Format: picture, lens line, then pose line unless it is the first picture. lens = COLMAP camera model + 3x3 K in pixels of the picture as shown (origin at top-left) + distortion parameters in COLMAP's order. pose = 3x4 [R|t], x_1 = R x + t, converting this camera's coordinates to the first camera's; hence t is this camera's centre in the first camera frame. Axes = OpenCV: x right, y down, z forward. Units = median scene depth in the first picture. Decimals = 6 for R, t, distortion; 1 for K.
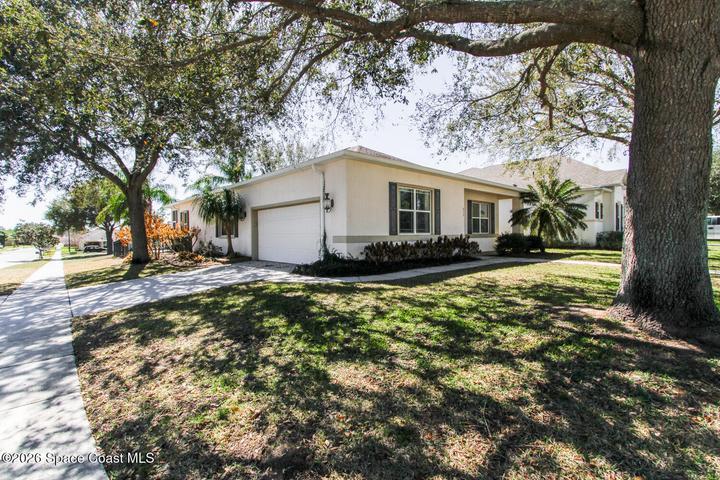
lens RADIAL K [[321.6, 0, 360.0], [0, 321.6, 240.0], [0, 0, 1]] dist [0.001519, 0.000281]
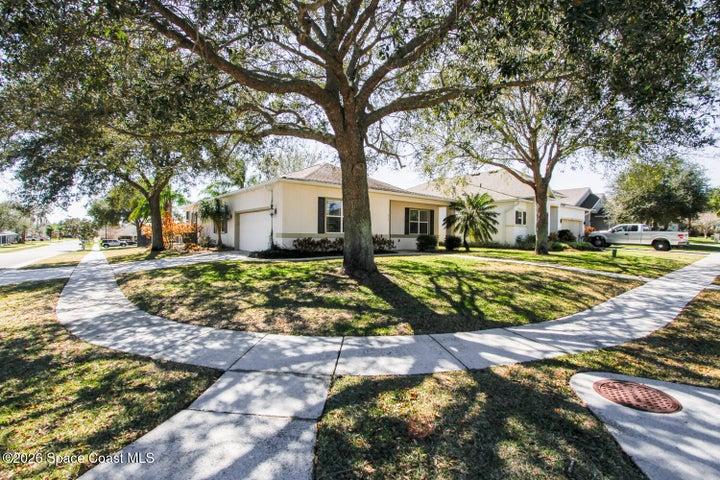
lens RADIAL K [[326.8, 0, 360.0], [0, 326.8, 240.0], [0, 0, 1]] dist [-0.001589, -0.000179]
pose [[0.997335, 0.021941, -0.069586, 0.268623], [-0.022005, 0.999758, -0.000157, 0.007528], [0.069566, 0.001688, 0.997576, -0.325282]]
